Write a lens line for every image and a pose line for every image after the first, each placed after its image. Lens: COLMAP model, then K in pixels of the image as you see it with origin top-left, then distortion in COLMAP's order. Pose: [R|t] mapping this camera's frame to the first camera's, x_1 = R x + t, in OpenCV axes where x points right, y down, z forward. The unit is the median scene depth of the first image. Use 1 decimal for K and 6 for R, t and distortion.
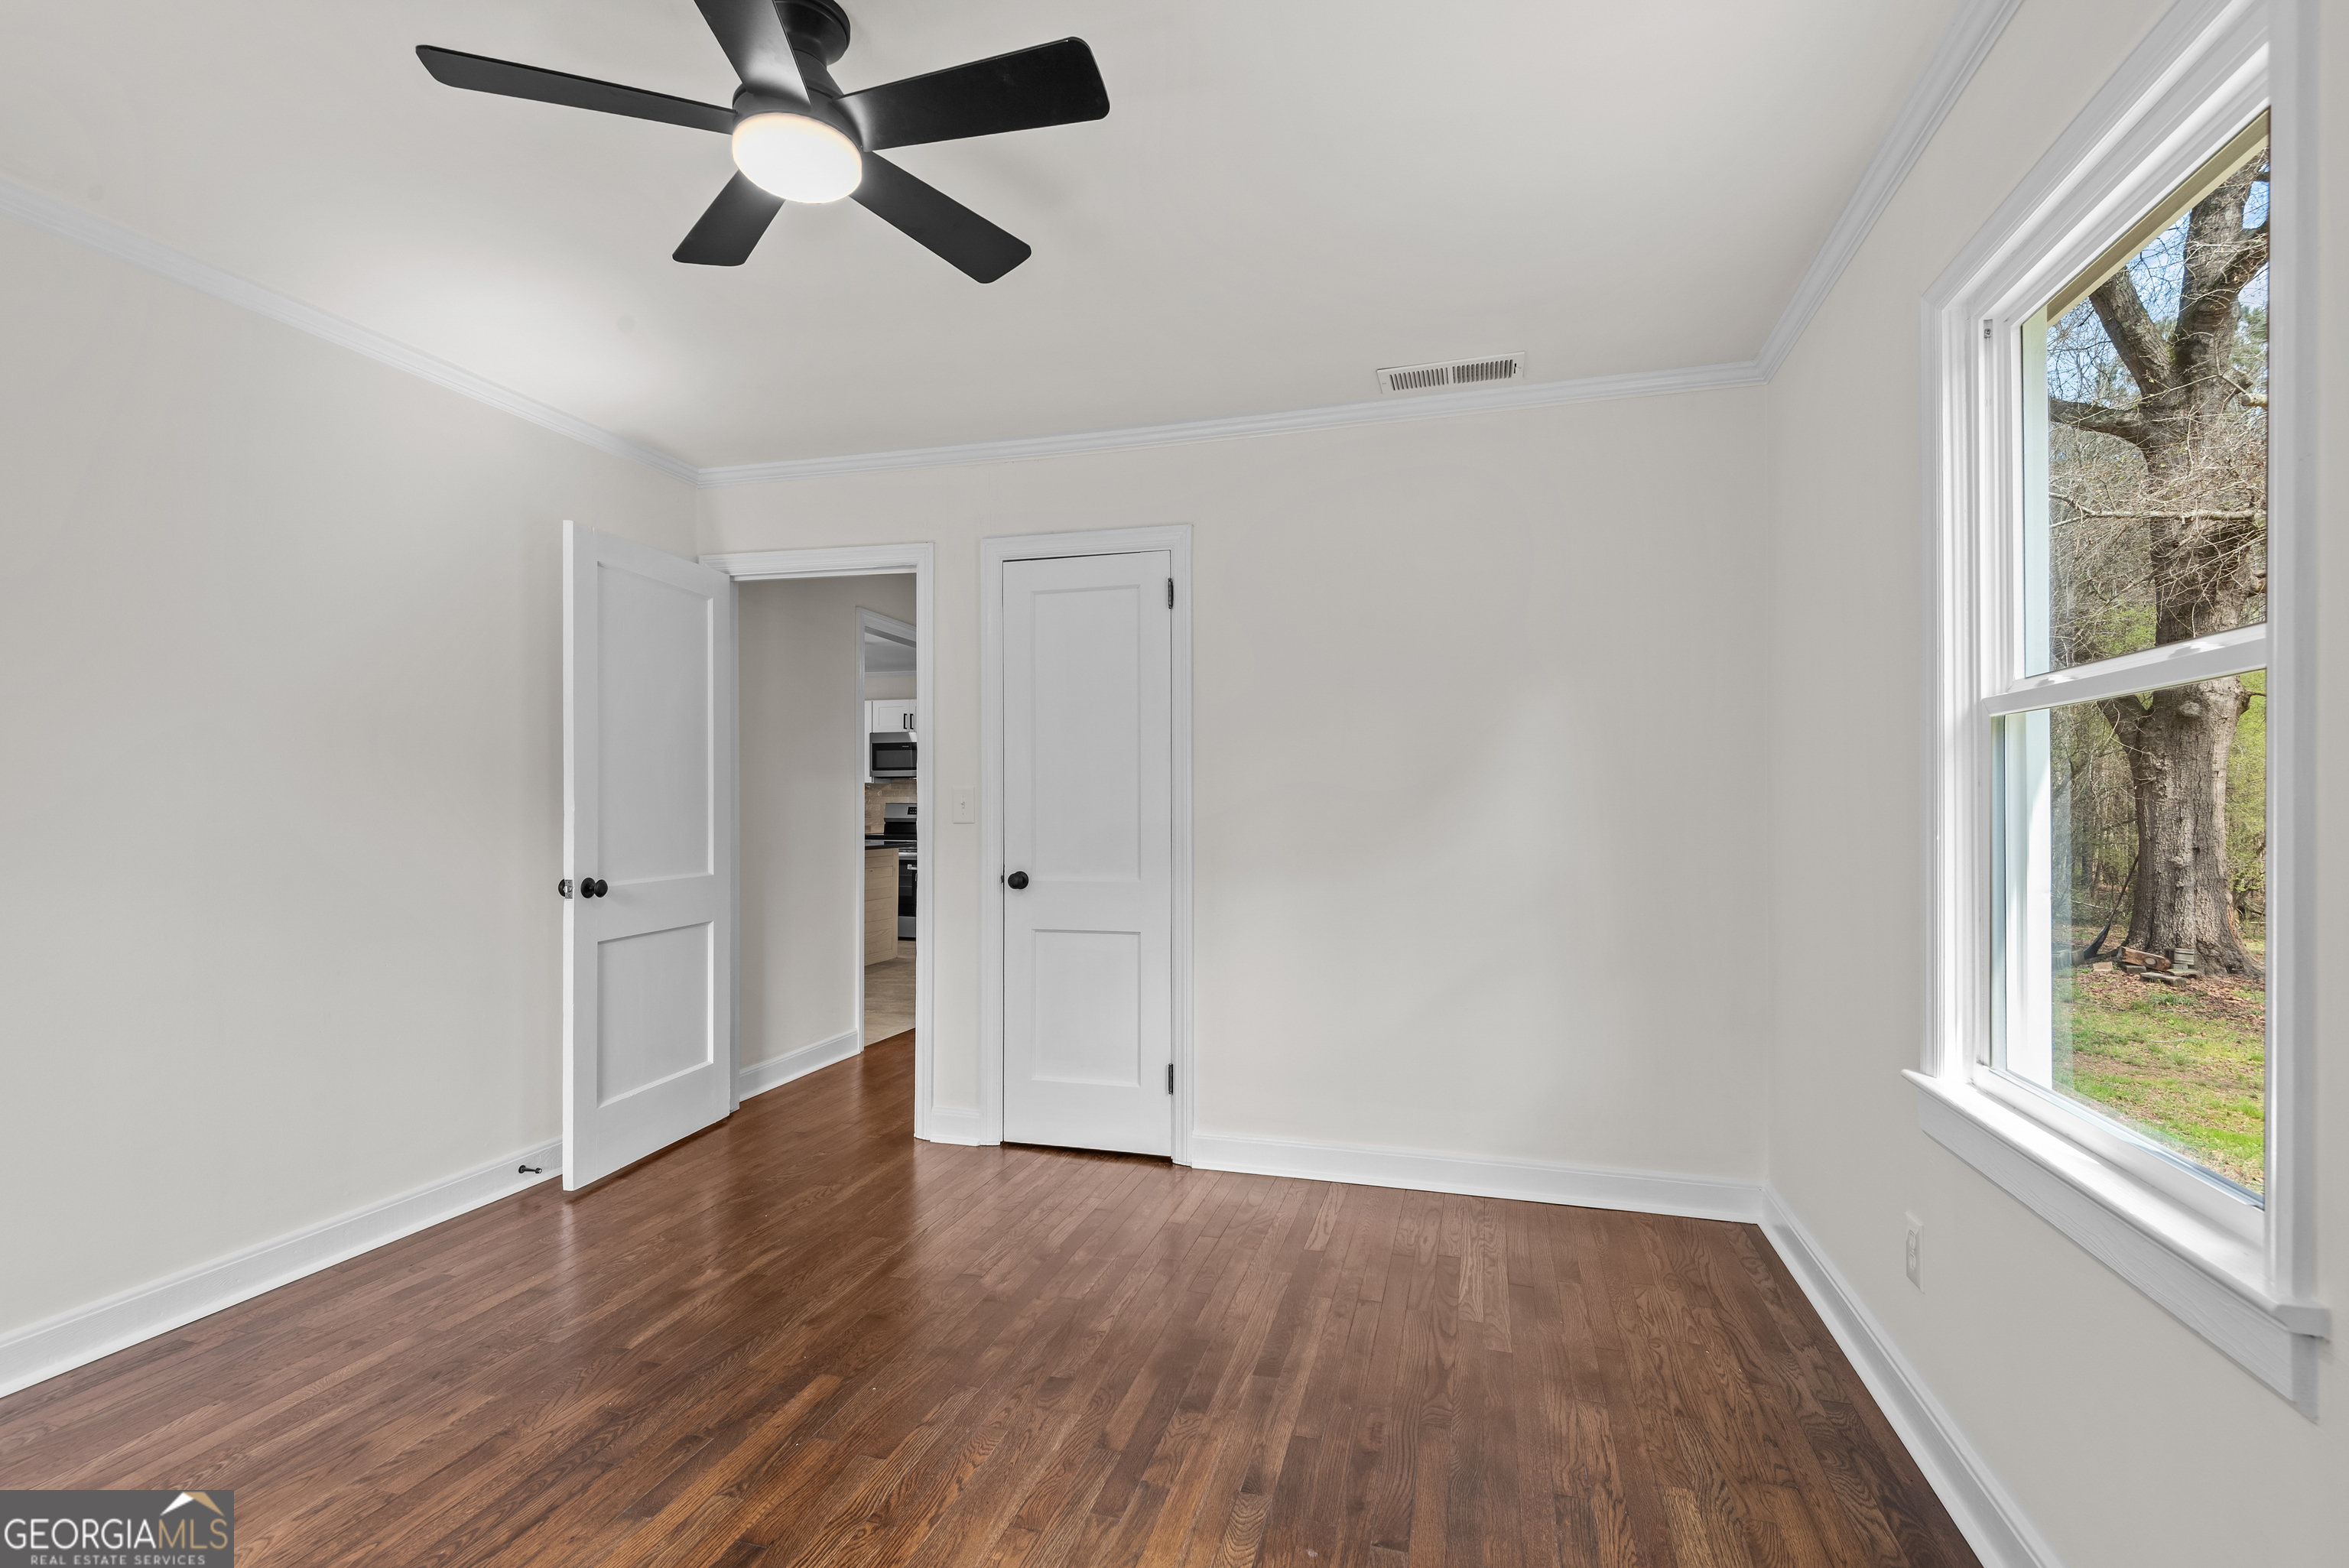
lens RADIAL K [[1076.1, 0, 1171.6], [0, 1076.1, 802.1], [0, 0, 1]] dist [0.029300, -0.014657]
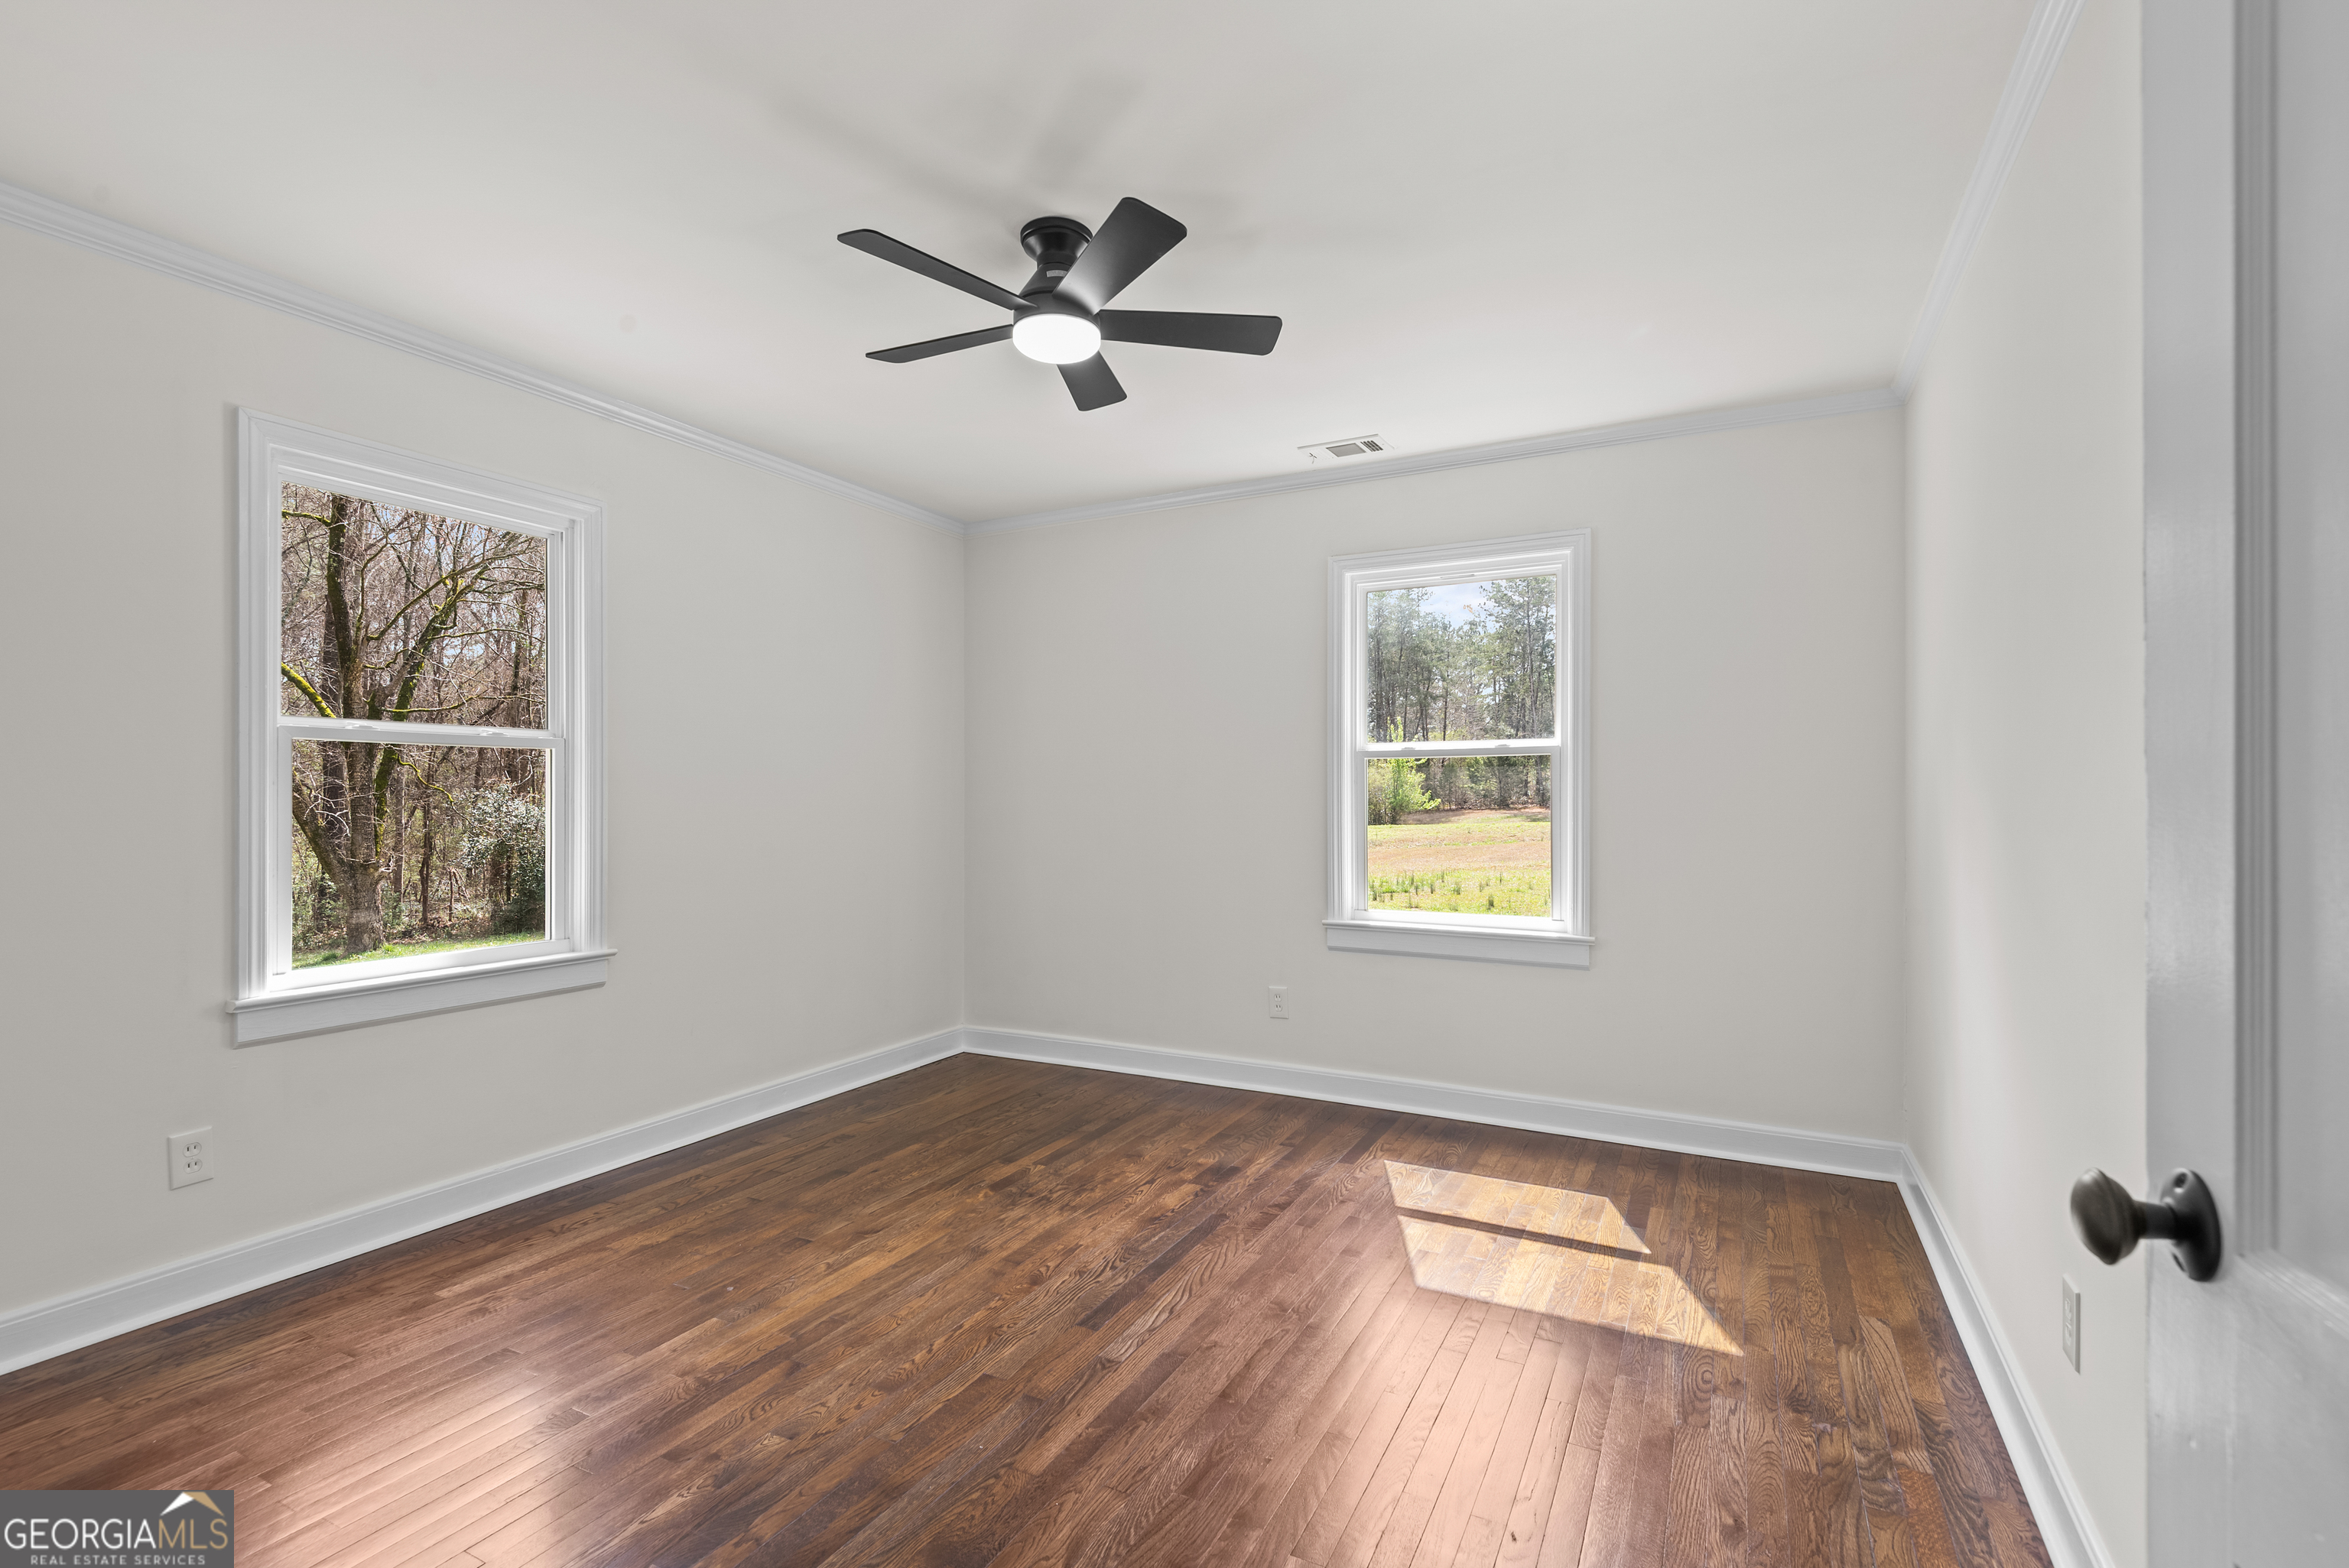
lens RADIAL K [[1076.1, 0, 1171.6], [0, 1076.1, 802.1], [0, 0, 1]] dist [0.029300, -0.014657]
pose [[-0.980301, 0.003237, 0.197483, -0.665978], [0.003207, 0.999995, -0.000469, 0.009282], [-0.197484, 0.000174, -0.980306, 2.027407]]
